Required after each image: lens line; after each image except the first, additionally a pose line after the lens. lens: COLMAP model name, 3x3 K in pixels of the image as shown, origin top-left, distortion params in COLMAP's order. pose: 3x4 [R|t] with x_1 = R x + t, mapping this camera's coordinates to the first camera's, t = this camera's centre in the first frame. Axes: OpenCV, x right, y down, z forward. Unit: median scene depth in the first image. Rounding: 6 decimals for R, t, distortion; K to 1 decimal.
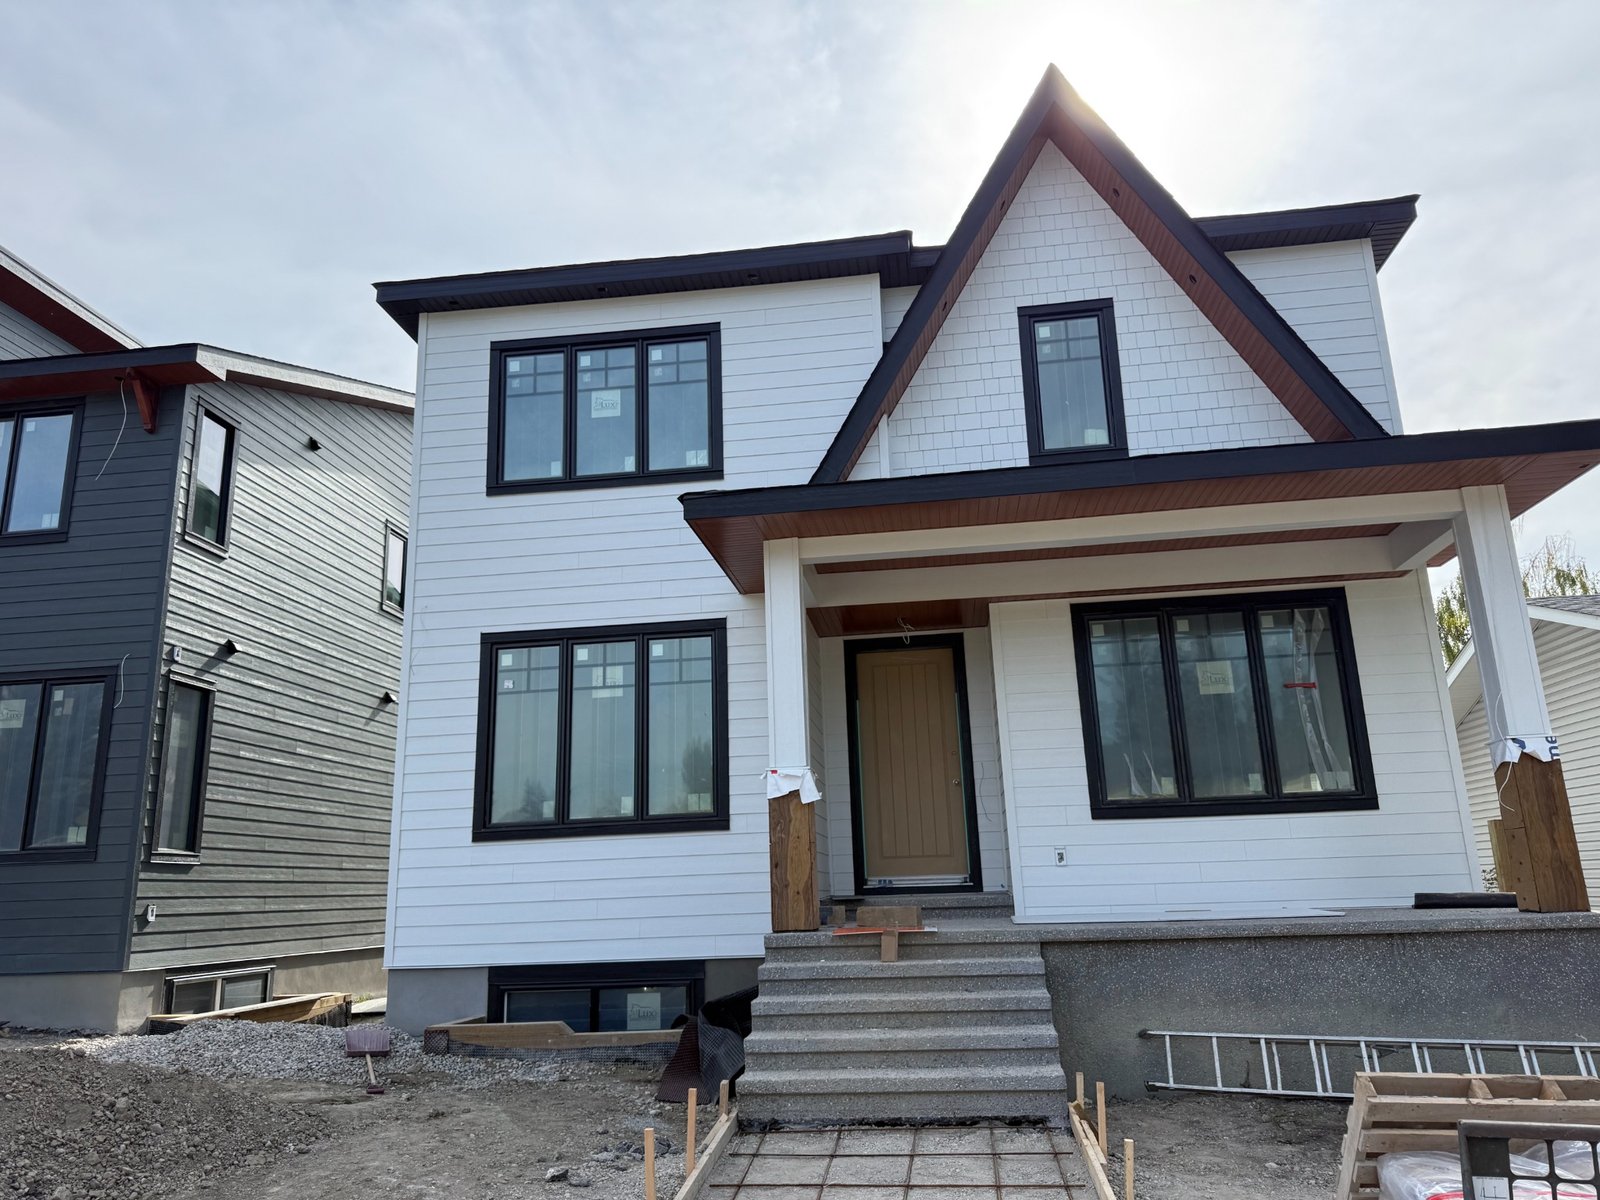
lens RADIAL K [[1136.7, 0, 800.0], [0, 1136.7, 600.0], [0, 0, 1]] dist [0.052198, -0.003791]
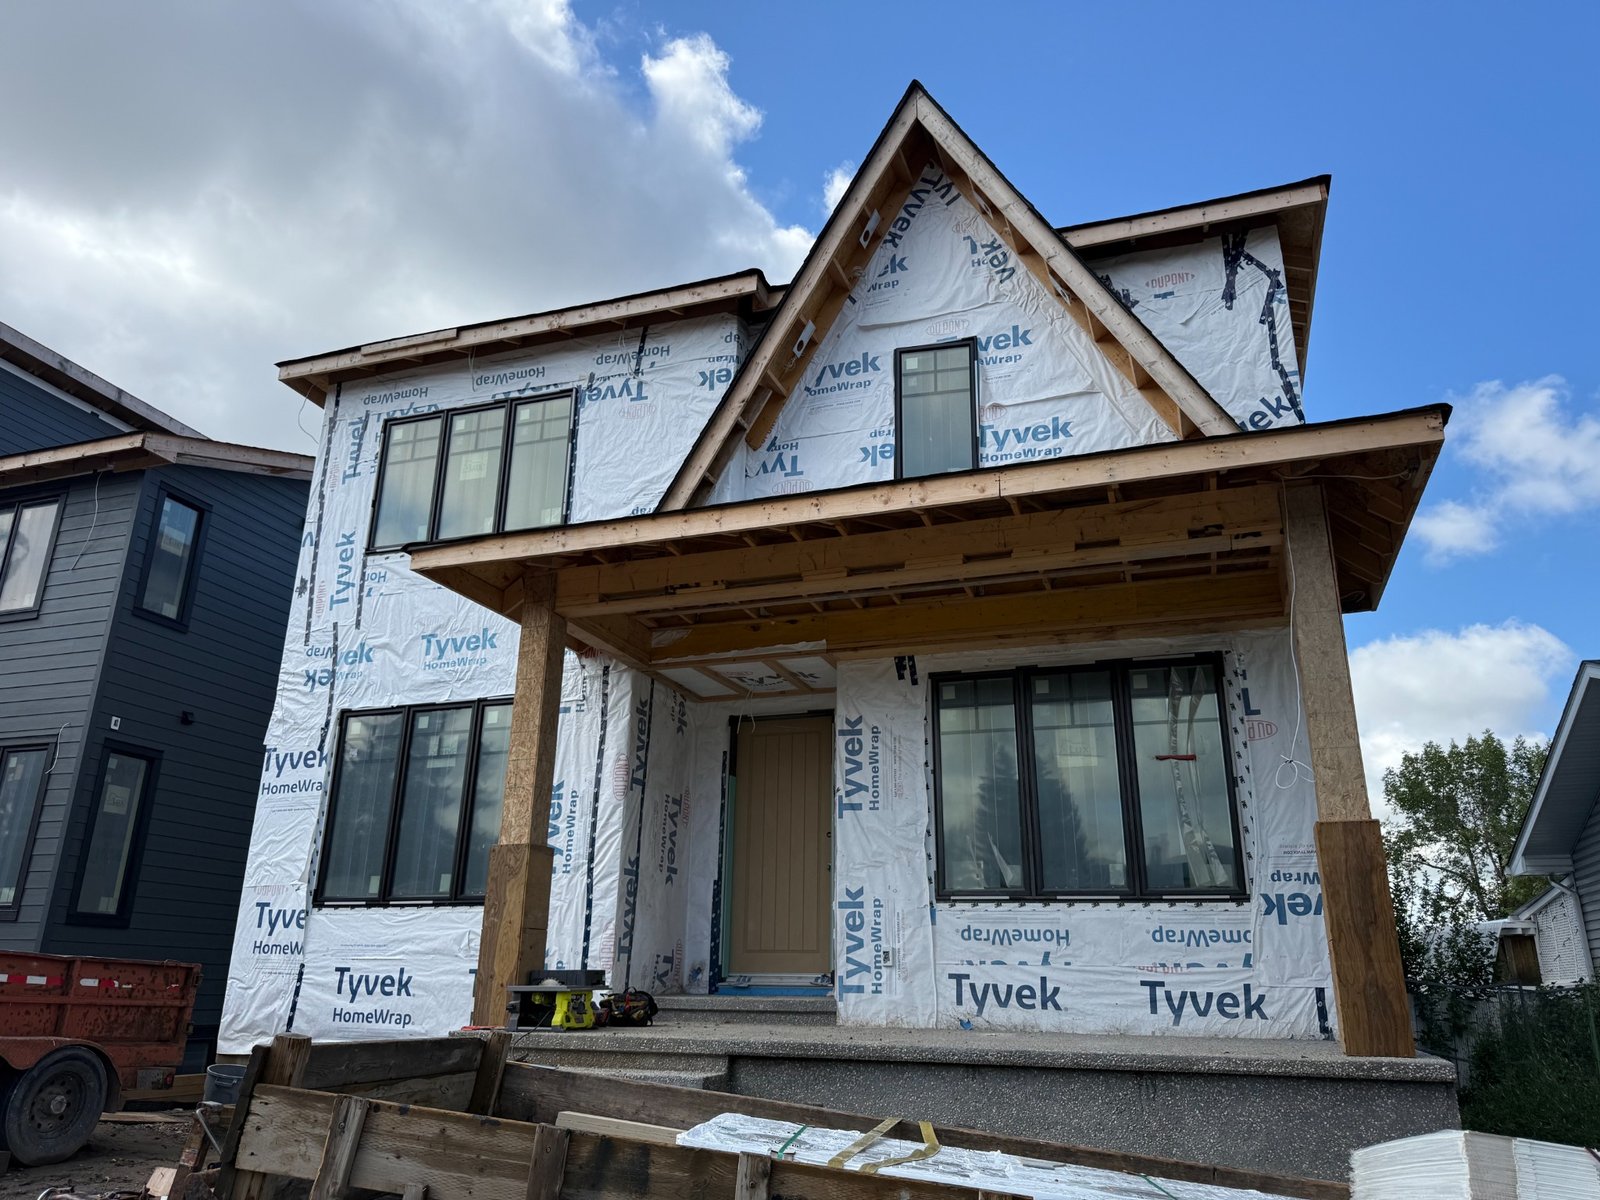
lens RADIAL K [[1136.7, 0, 800.0], [0, 1136.7, 600.0], [0, 0, 1]] dist [0.052198, -0.003791]
pose [[0.975773, -0.023015, -0.217571, 0.323158], [0.006722, 0.997136, -0.075331, 0.019046], [0.218681, 0.072044, 0.973133, 0.116246]]
